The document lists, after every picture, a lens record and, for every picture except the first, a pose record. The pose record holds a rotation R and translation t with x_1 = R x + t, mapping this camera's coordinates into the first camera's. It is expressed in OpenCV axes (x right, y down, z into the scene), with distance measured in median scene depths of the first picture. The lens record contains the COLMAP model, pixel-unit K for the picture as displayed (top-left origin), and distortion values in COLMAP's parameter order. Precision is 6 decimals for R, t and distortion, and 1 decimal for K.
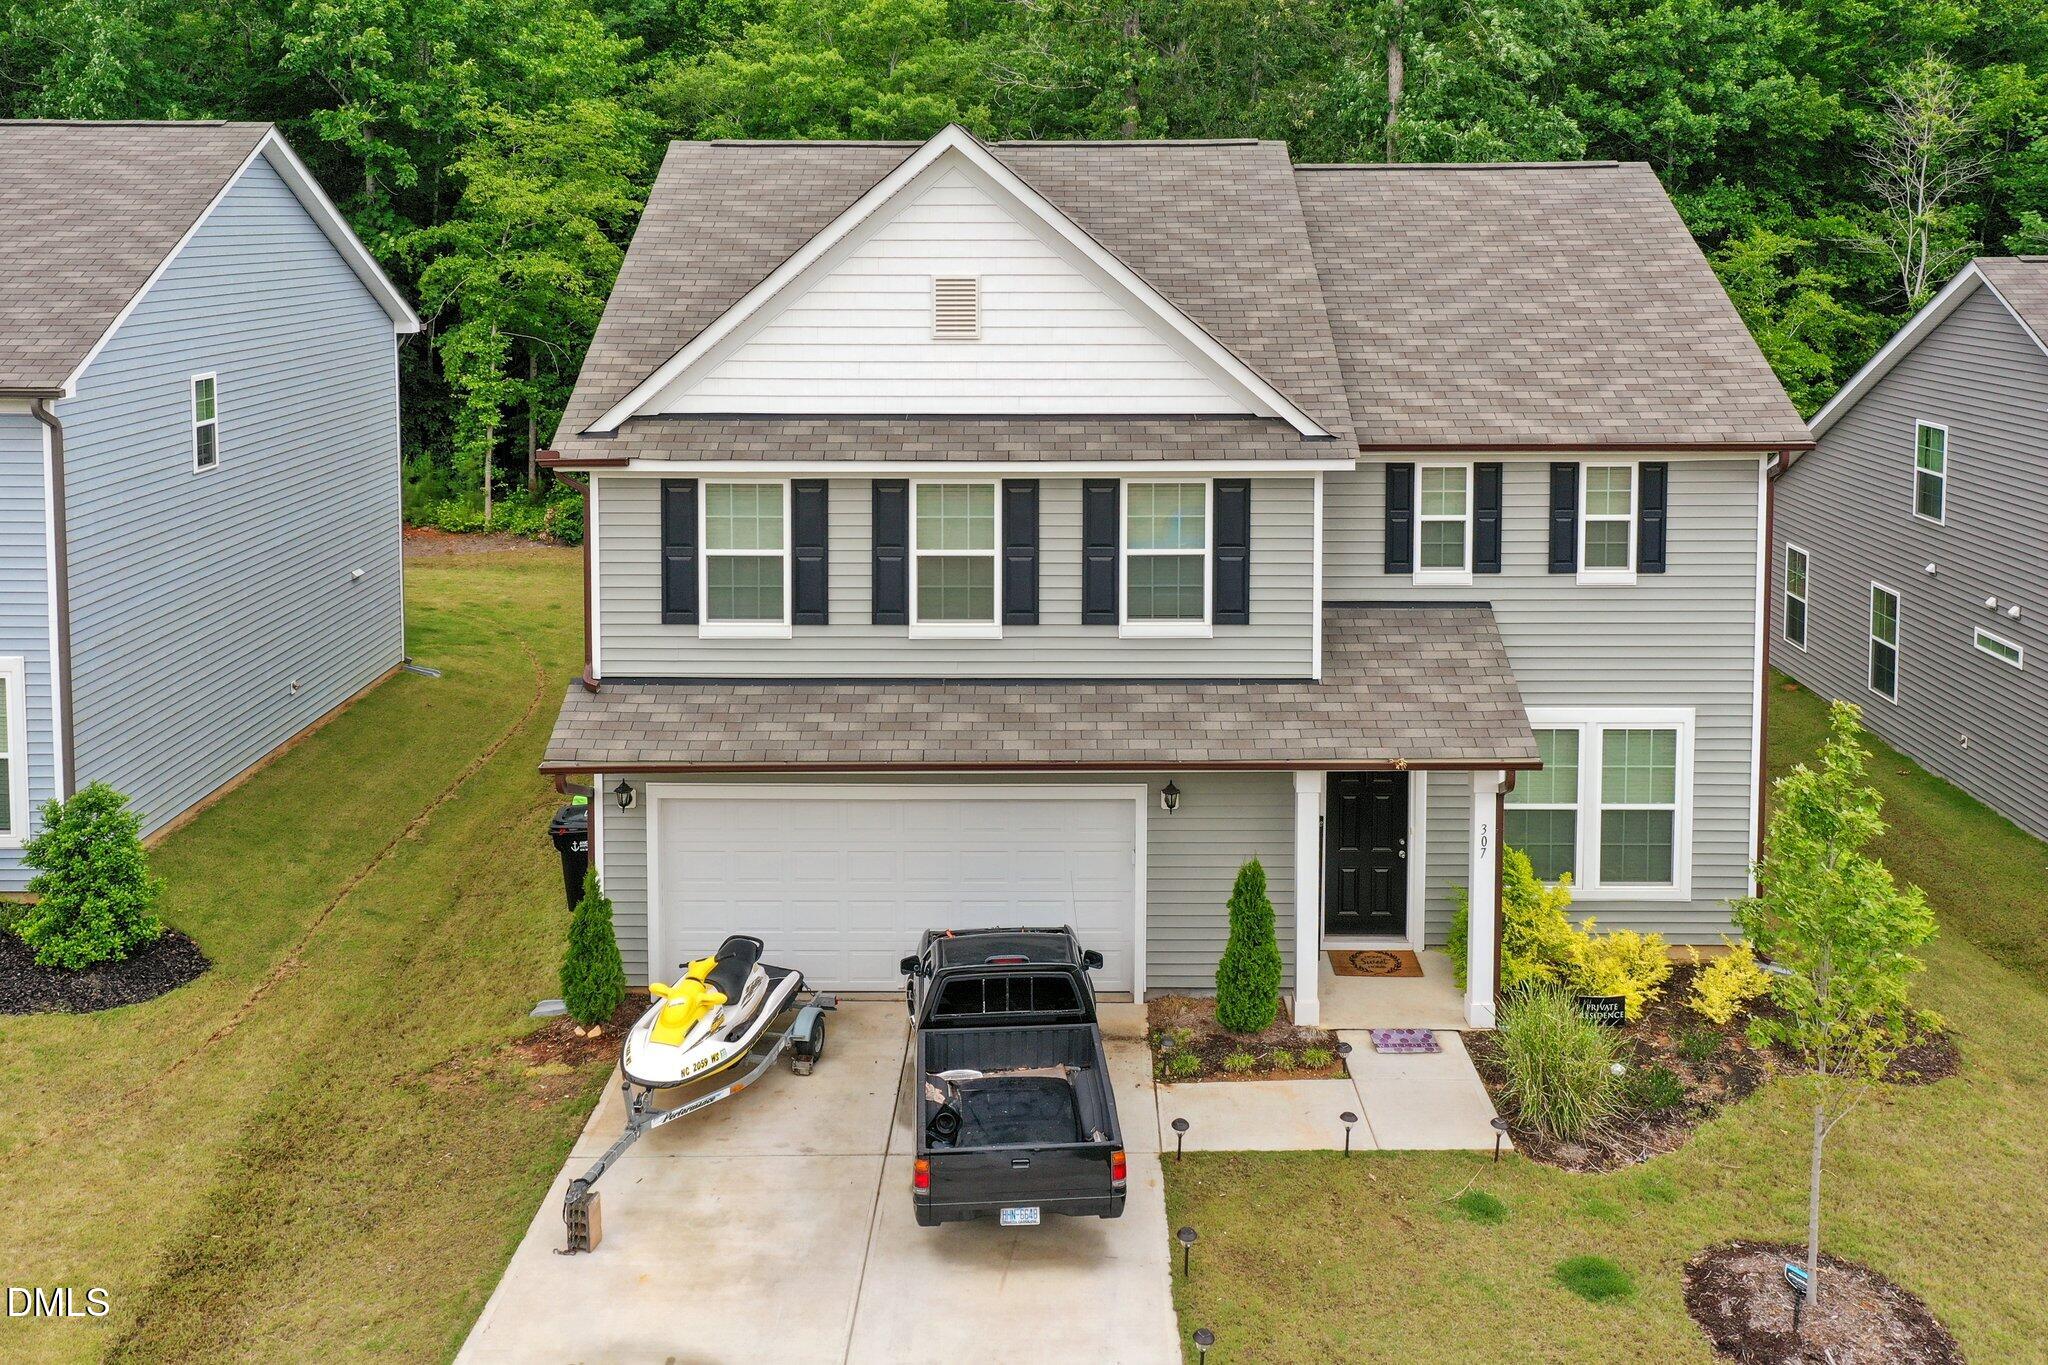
lens RADIAL K [[1721.0, 0, 1030.0], [0, 1721.0, 323.2], [0, 0, 1]] dist [-0.001432, -0.004276]
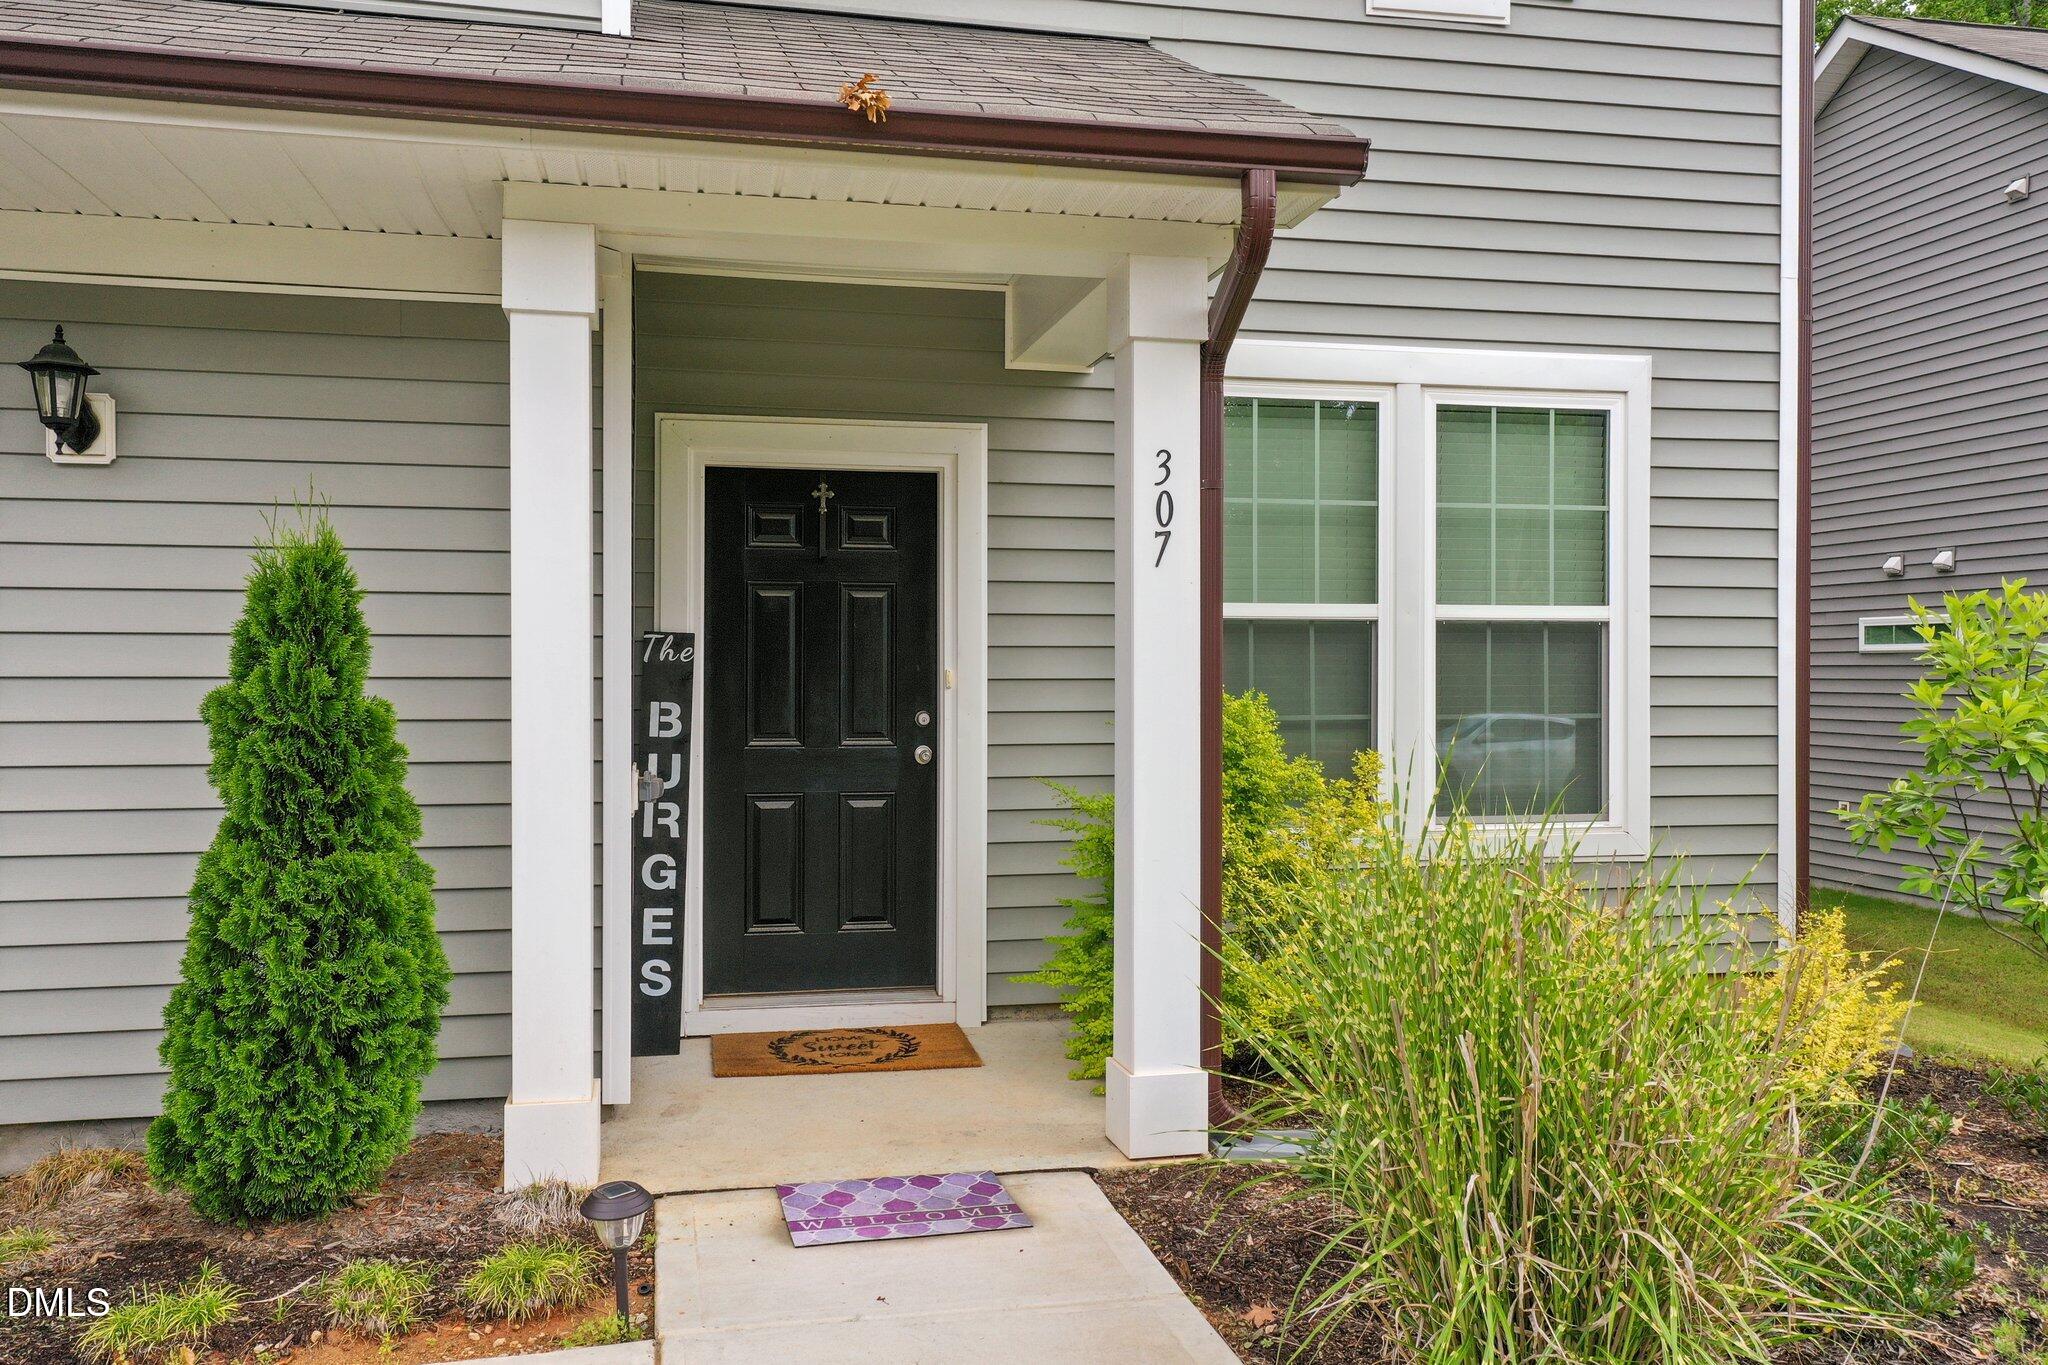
lens RADIAL K [[1615.6, 0, 1024.0], [0, 1615.6, 682.5], [0, 0, 1]] dist [0.007112, 0.000643]
pose [[0.974806, 0.000754, 0.223054, 0.173353], [0.013786, 0.997879, -0.063622, 0.338721], [-0.222629, 0.065094, 0.972728, 0.715406]]
